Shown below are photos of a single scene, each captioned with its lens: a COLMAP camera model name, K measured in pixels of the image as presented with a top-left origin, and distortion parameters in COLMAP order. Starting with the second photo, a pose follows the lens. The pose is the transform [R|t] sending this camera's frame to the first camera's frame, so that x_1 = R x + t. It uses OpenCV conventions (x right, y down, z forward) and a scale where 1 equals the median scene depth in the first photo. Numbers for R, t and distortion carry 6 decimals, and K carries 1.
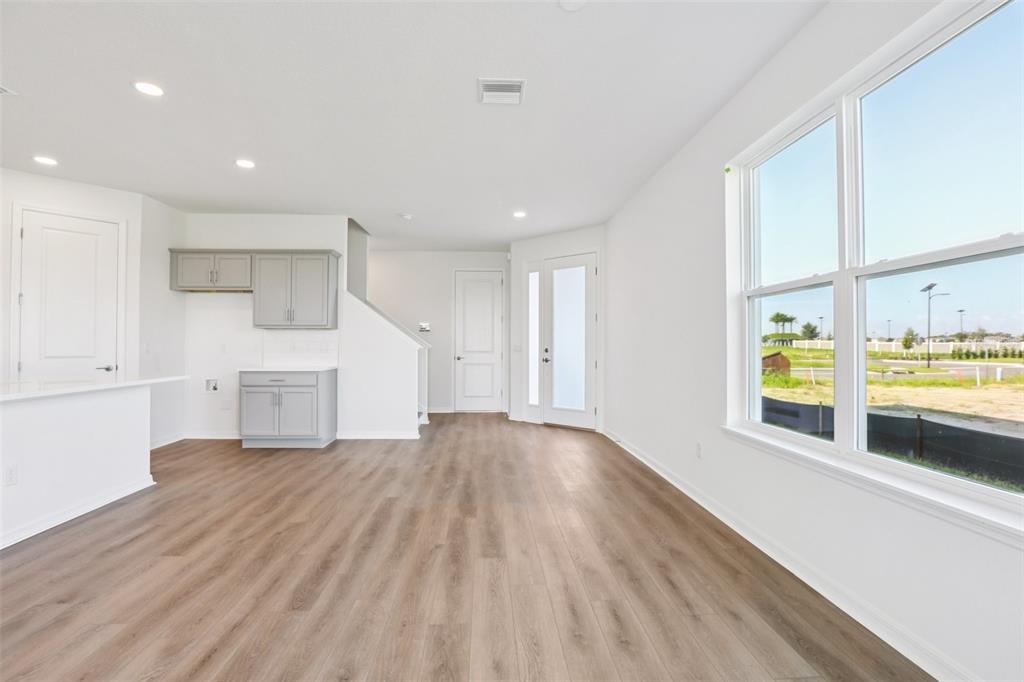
lens RADIAL K [[466.3, 0, 515.5], [0, 466.3, 339.4], [0, 0, 1]] dist [-0.050722, 0.017014]
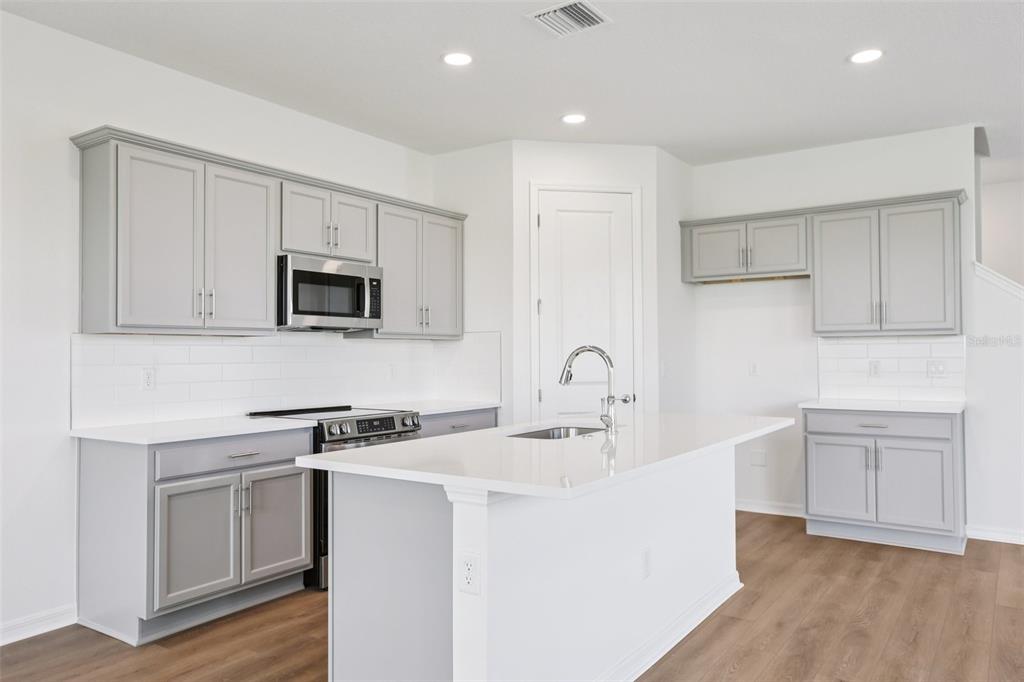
lens RADIAL K [[737.3, 0, 513.3], [0, 737.3, 339.4], [0, 0, 1]] dist [-0.022839, 0.068173]
pose [[0.785898, -0.019660, -0.618044, -0.295811], [0.015825, 0.999807, -0.011680, -0.016964], [0.618154, -0.000601, 0.786057, -0.012043]]
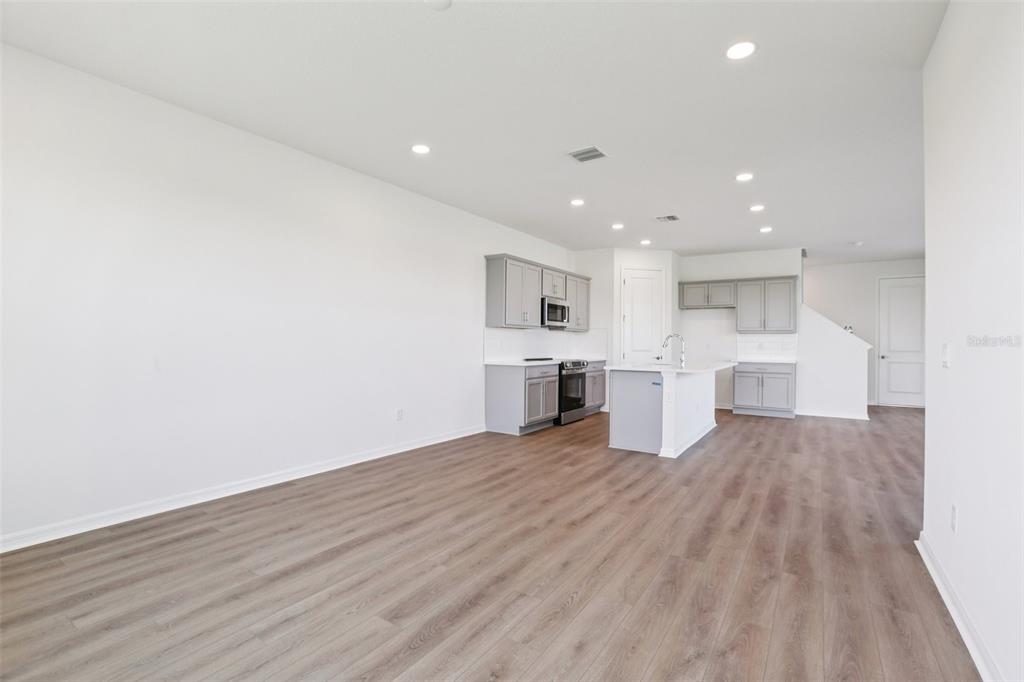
lens RADIAL K [[466.3, 0, 513.9], [0, 466.3, 341.9], [0, 0, 1]] dist [-0.050722, 0.017014]
pose [[0.795332, 0.004443, -0.606158, -0.257280], [0.000676, 0.999966, 0.008215, -0.008635], [0.606174, -0.006944, 0.795302, -0.629578]]
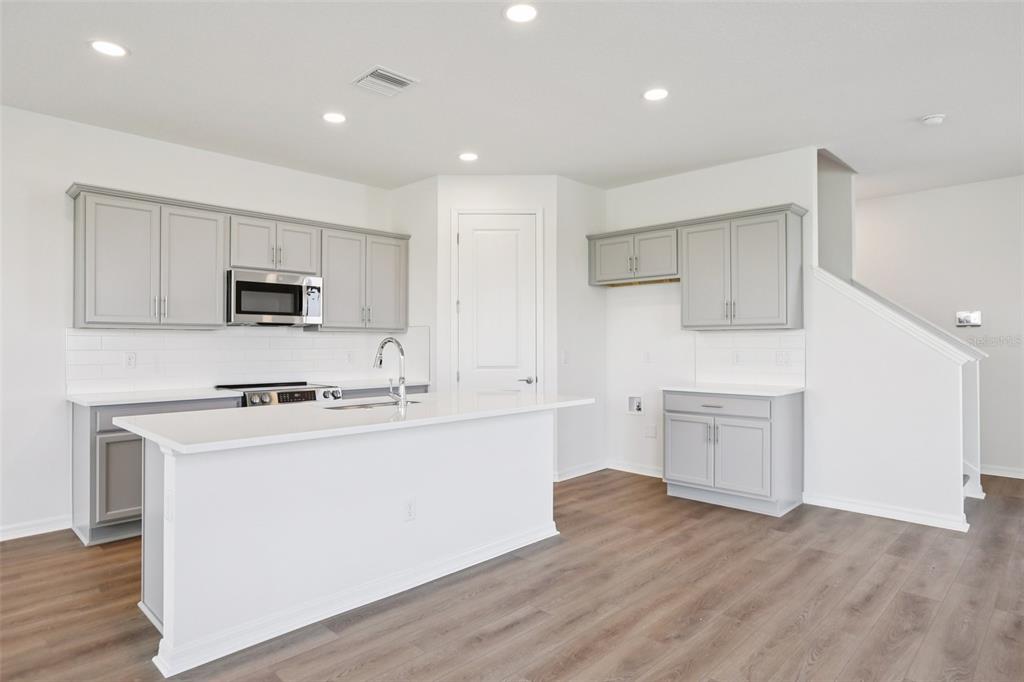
lens RADIAL K [[583.2, 0, 512.4], [0, 583.2, 339.4], [0, 0, 1]] dist [-0.029345, 0.023560]
pose [[0.668869, -0.008727, -0.743329, -0.071028], [0.012812, 0.999918, -0.000211, -0.014035], [0.743269, -0.009382, 0.668926, 0.199247]]
